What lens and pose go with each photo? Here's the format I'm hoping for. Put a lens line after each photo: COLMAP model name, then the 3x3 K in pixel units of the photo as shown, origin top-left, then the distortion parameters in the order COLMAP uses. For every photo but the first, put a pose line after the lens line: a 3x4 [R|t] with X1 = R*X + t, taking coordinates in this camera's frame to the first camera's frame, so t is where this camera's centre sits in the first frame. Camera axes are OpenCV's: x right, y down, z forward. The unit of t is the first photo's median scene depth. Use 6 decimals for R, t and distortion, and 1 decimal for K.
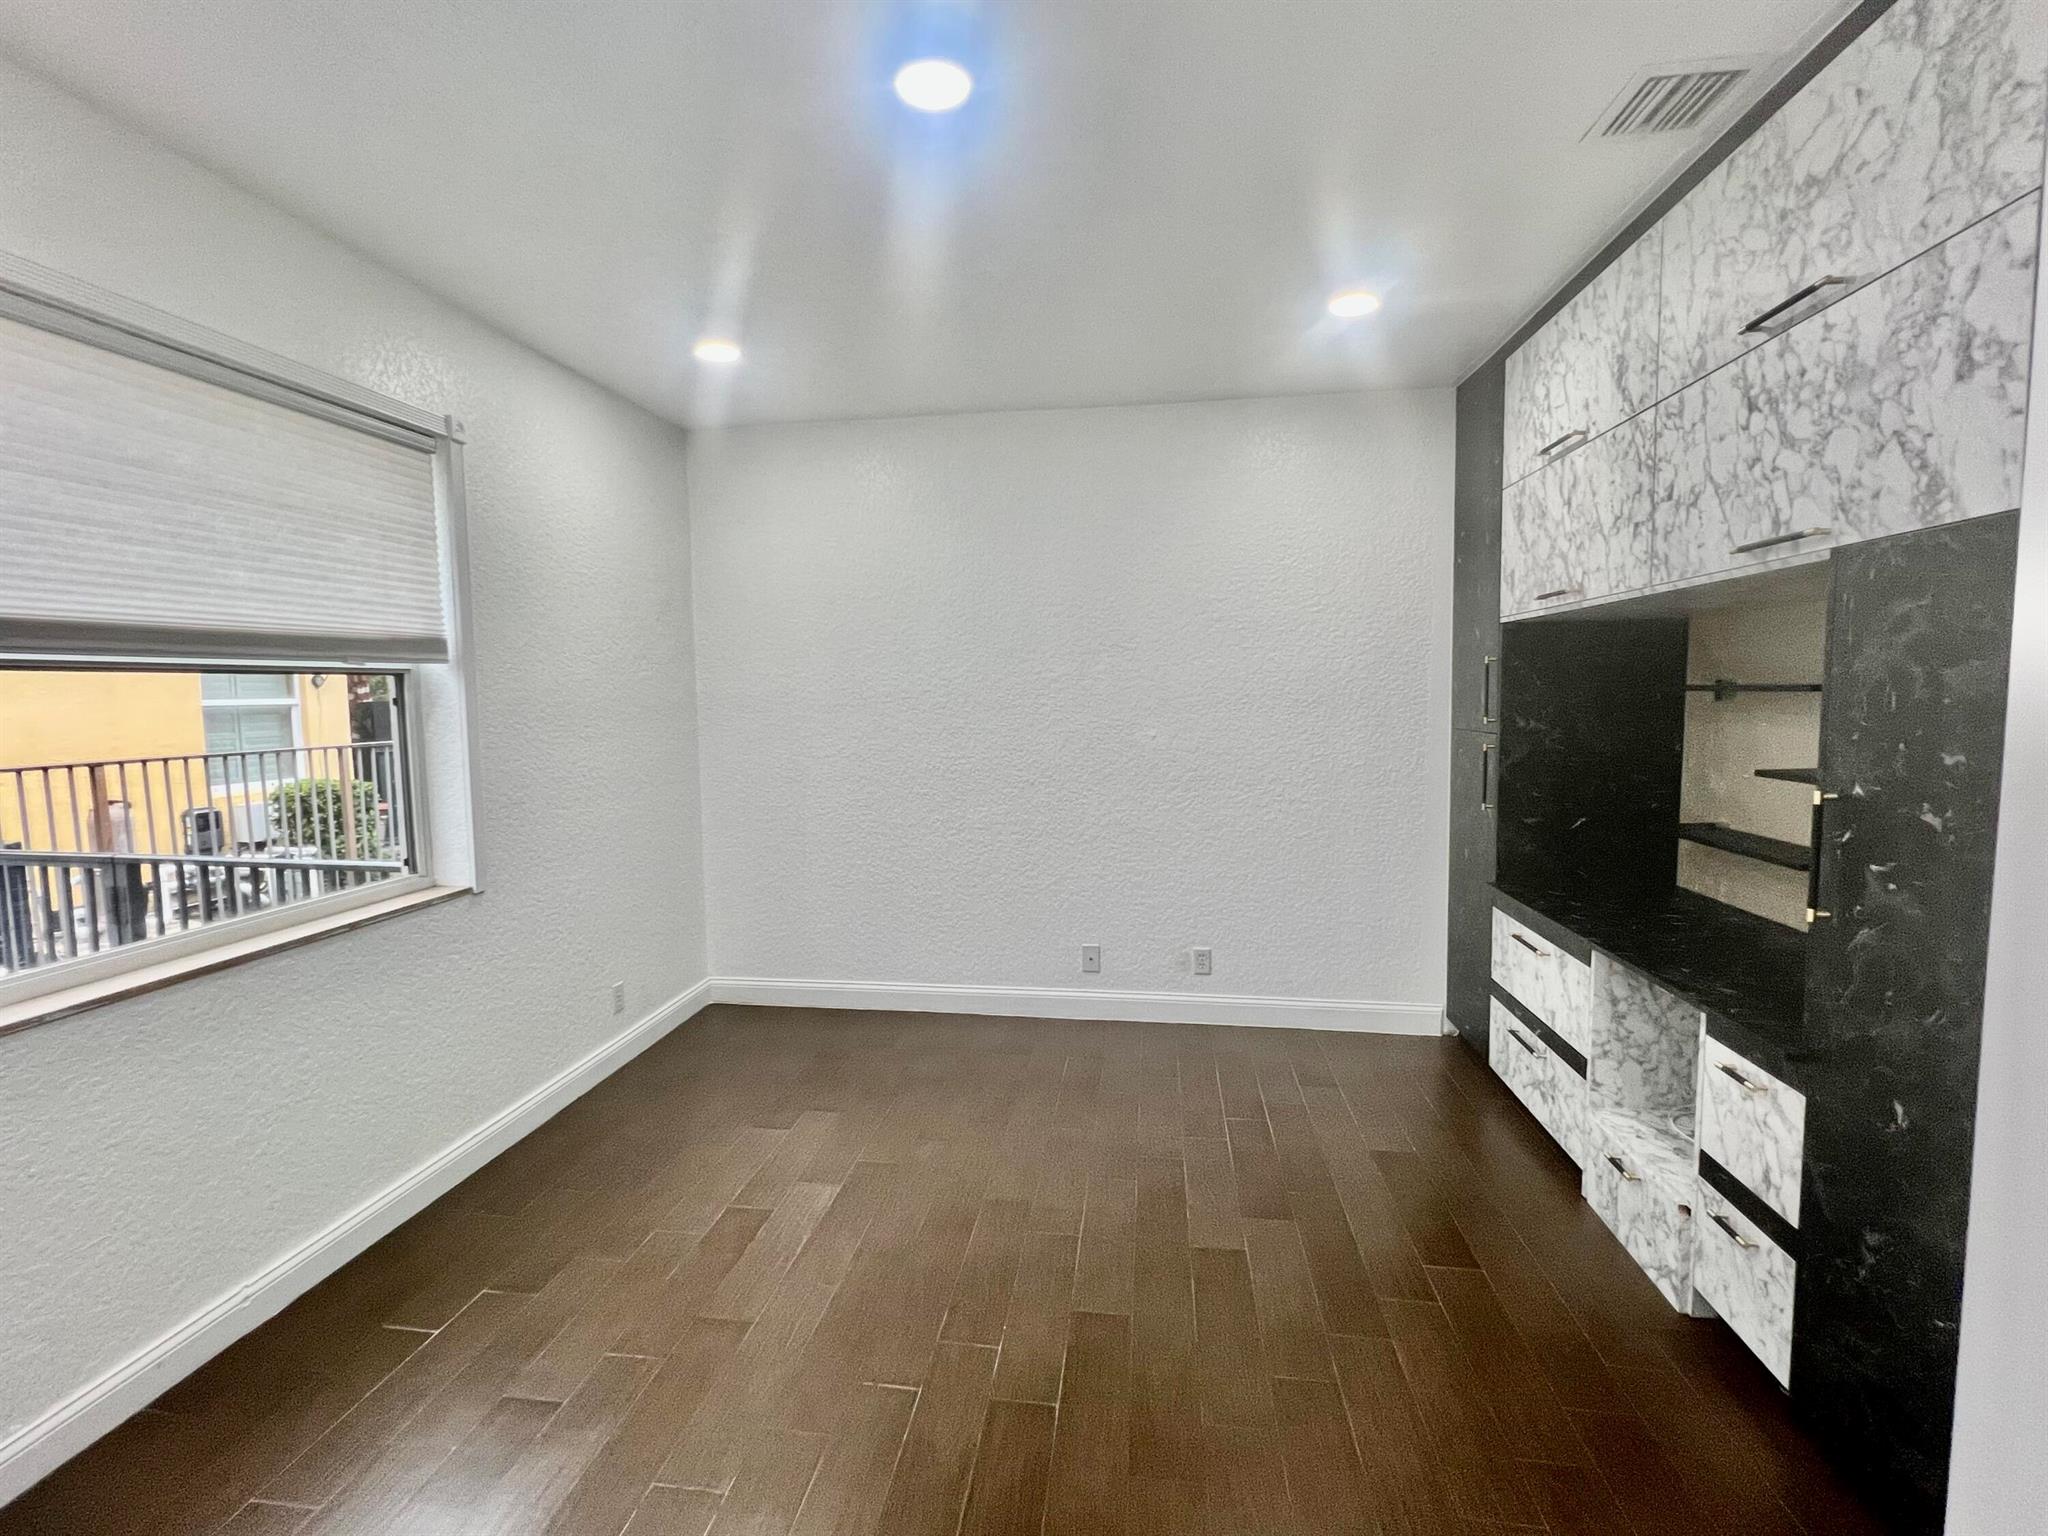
lens RADIAL K [[906.2, 0, 1020.7], [0, 906.2, 760.5], [0, 0, 1]] dist [0.002475, 0.000143]
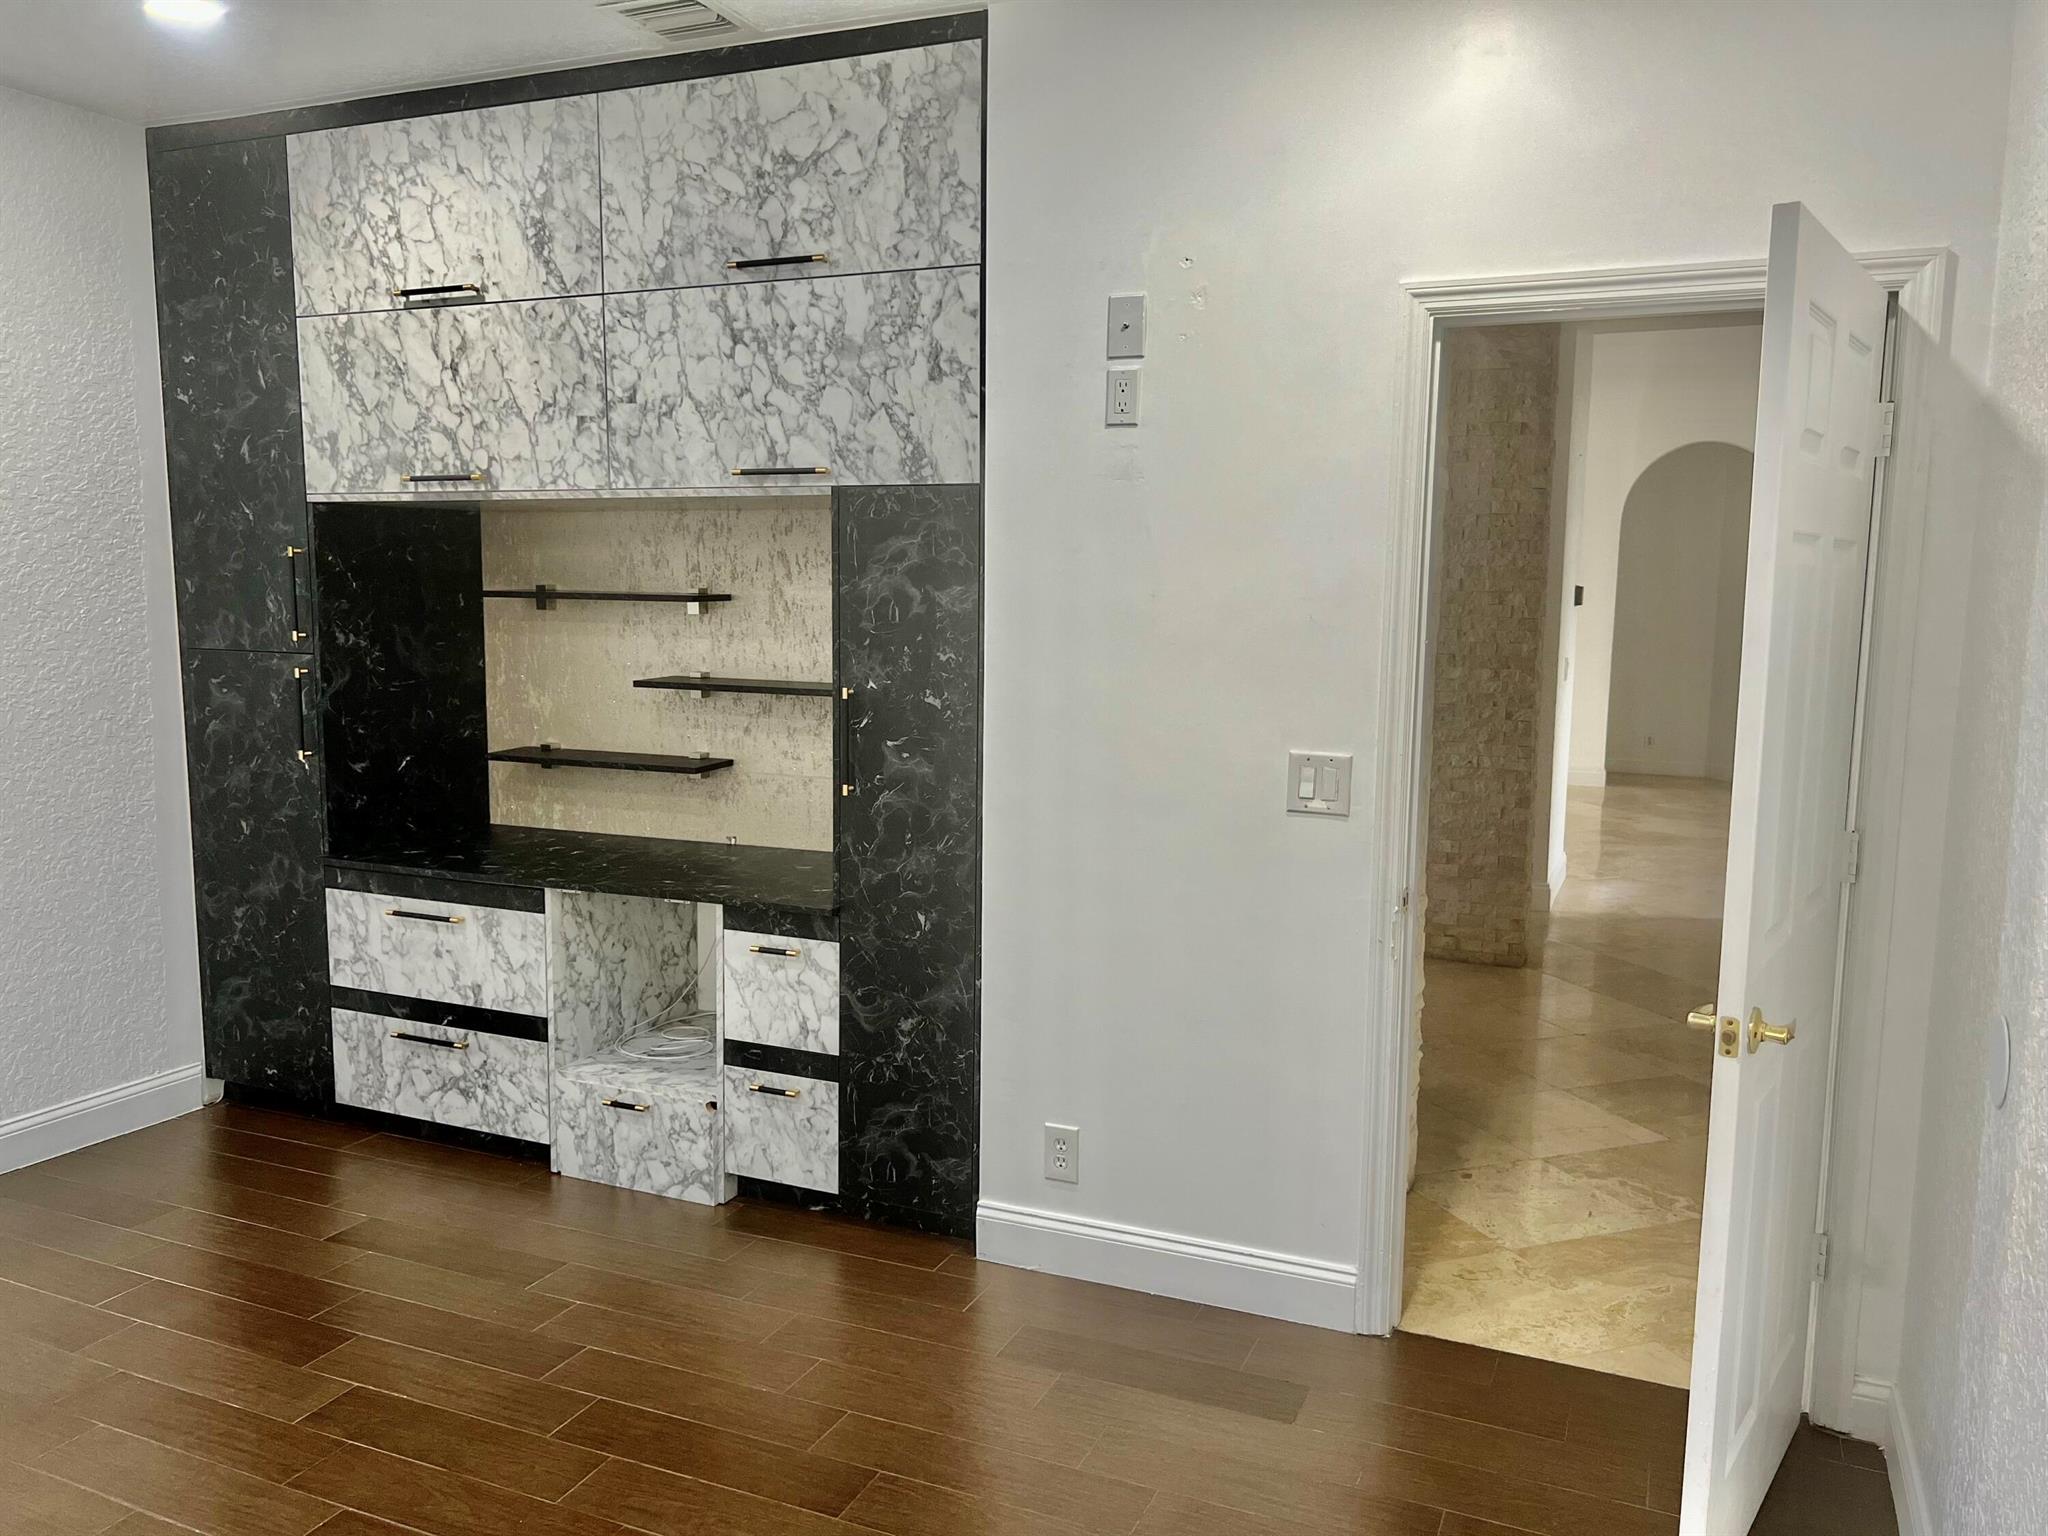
lens RADIAL K [[1547.4, 0, 1026.6], [0, 1547.4, 782.3], [0, 0, 1]] dist [0.067967, -0.083087]
pose [[0.264481, -0.110972, 0.957985, -0.958841], [0.061254, 0.993285, 0.098150, -0.026610], [-0.962444, 0.032722, 0.269502, 0.189129]]
